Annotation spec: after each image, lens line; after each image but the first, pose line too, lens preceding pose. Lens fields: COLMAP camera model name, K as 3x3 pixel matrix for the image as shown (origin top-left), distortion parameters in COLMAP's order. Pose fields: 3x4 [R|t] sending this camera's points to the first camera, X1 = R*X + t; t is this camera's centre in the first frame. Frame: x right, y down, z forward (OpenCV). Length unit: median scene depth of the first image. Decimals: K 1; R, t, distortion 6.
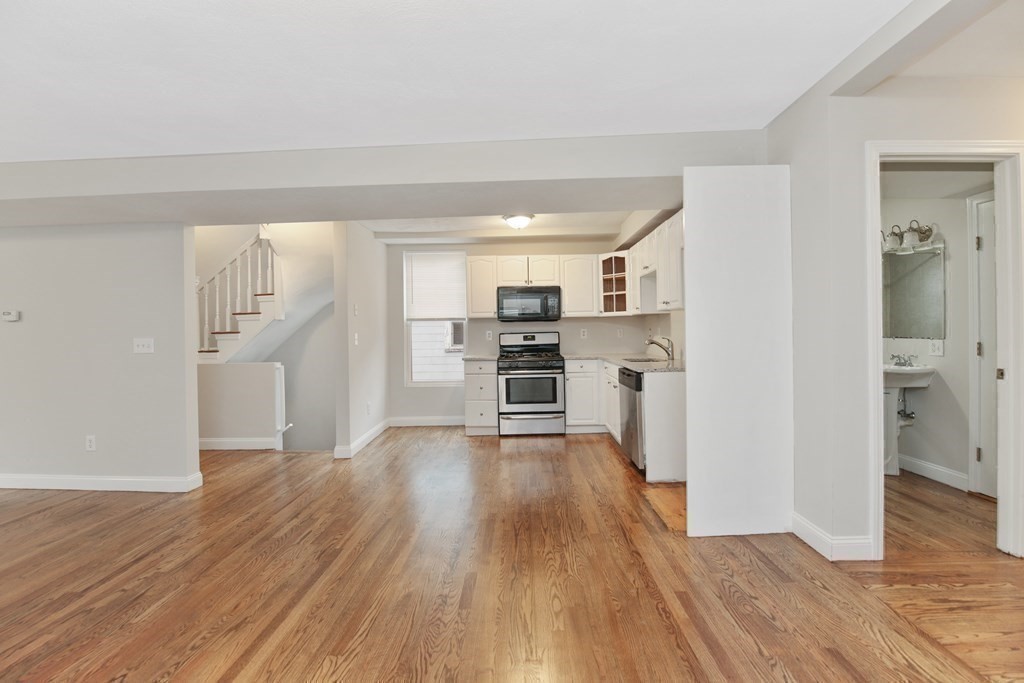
lens RADIAL K [[454.9, 0, 510.6], [0, 454.9, 328.5], [0, 0, 1]] dist [-0.016694, -0.001079]
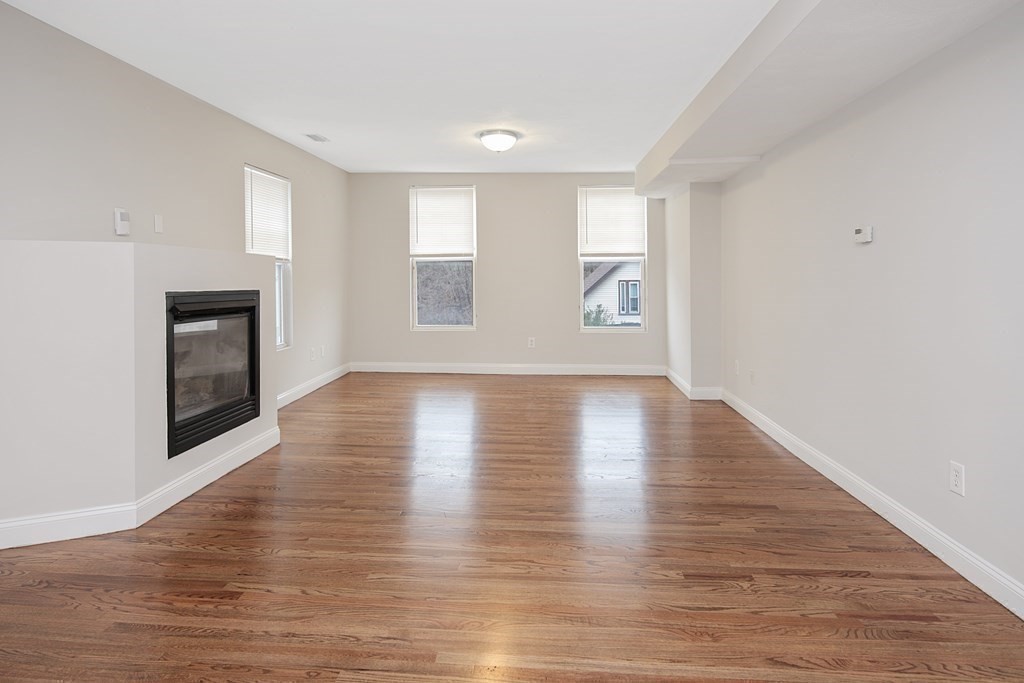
lens RADIAL K [[575.5, 0, 508.6], [0, 575.5, 284.6], [0, 0, 1]] dist [0.000183, 0.000187]
pose [[-0.046708, 0.021839, -0.998670, -0.253132], [0.016309, 0.999644, 0.021098, 0.016296], [0.998775, -0.015301, -0.047048, 0.491919]]
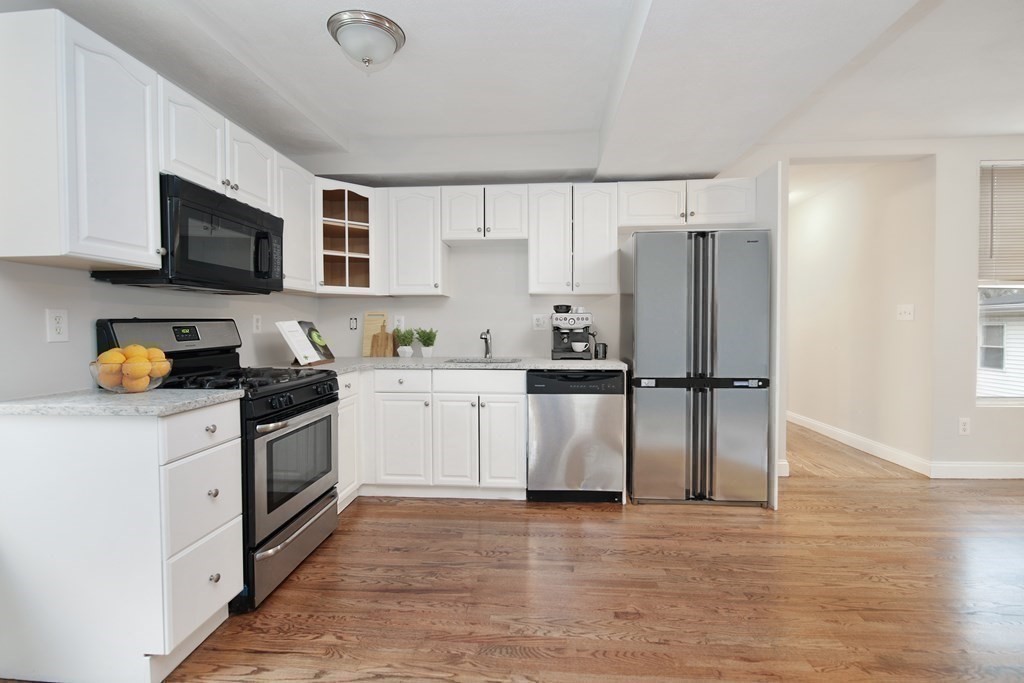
lens RADIAL K [[467.9, 0, 512.0], [0, 467.9, 341.5], [0, 0, 1]] dist [-0.015968, 0.000250]
pose [[0.058821, -0.021371, 0.998040, -0.485894], [-0.004722, 0.999754, 0.021686, 0.026552], [-0.998257, -0.005988, 0.058706, 1.035437]]
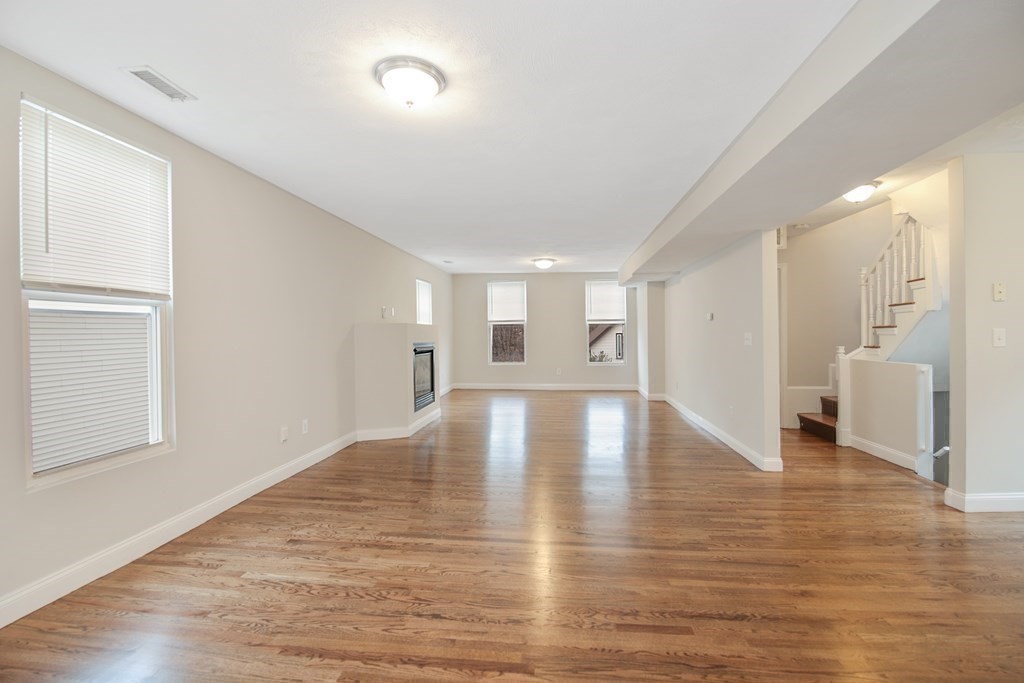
lens RADIAL K [[471.6, 0, 517.1], [0, 471.6, 337.0], [0, 0, 1]] dist [-0.013431, -0.000710]
pose [[-0.071633, 0.024062, -0.997141, 0.446605], [0.021586, 0.999512, 0.022568, -0.009288], [0.997197, -0.019908, -0.072118, 0.441386]]
